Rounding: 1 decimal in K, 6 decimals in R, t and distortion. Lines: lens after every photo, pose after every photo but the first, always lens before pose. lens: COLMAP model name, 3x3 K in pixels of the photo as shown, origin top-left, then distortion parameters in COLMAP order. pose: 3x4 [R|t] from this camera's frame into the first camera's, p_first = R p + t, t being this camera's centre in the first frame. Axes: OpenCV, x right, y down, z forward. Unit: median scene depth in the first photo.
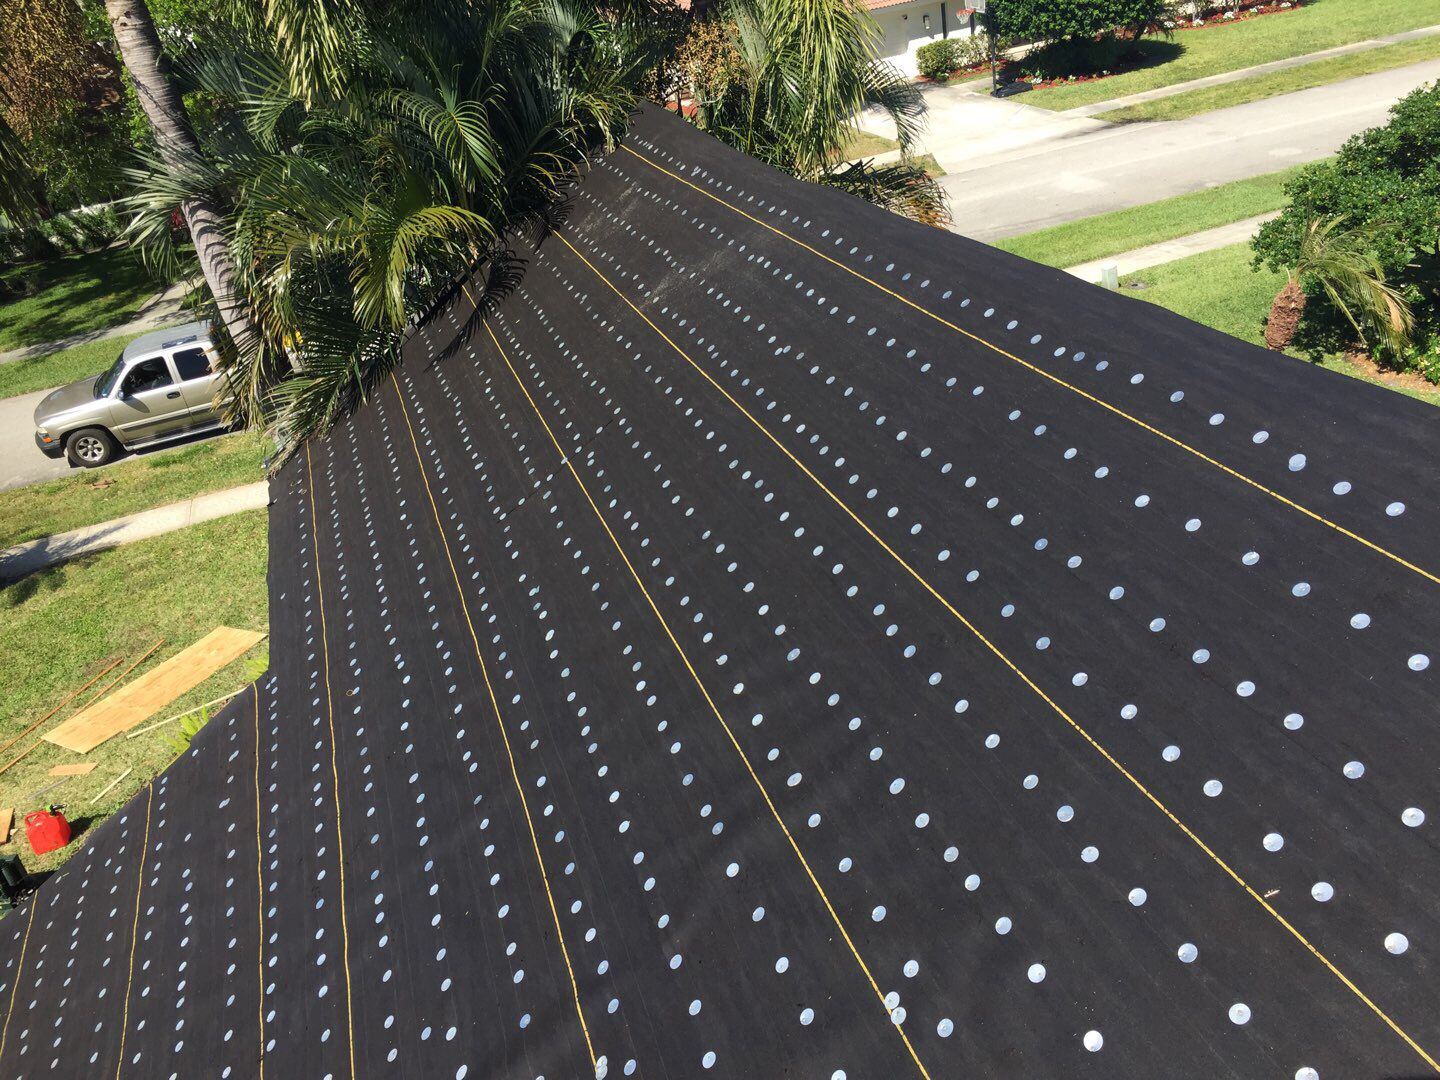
lens RADIAL K [[1229.5, 0, 720.0], [0, 1229.5, 540.0], [0, 0, 1]] dist [0.083256, -0.080363]
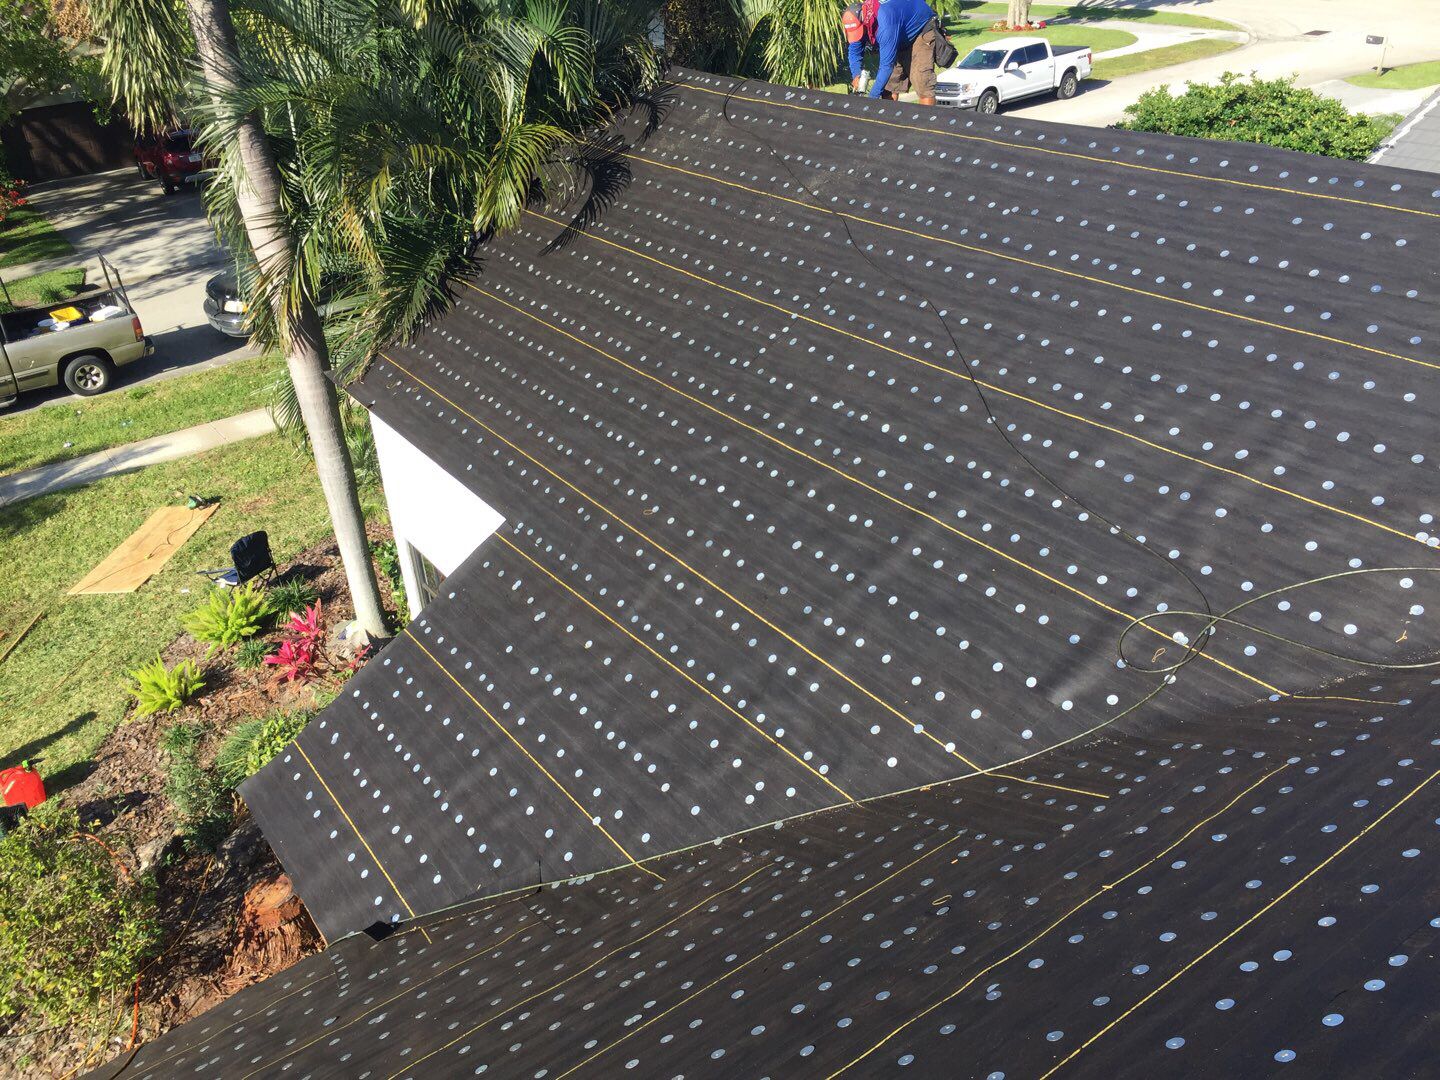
lens RADIAL K [[1229.5, 0, 720.0], [0, 1229.5, 540.0], [0, 0, 1]] dist [0.083256, -0.080363]
pose [[0.957153, -0.055129, 0.284288, -0.549901], [0.059166, 0.998232, -0.005626, 0.156088], [-0.283475, 0.022205, 0.958722, -0.125628]]
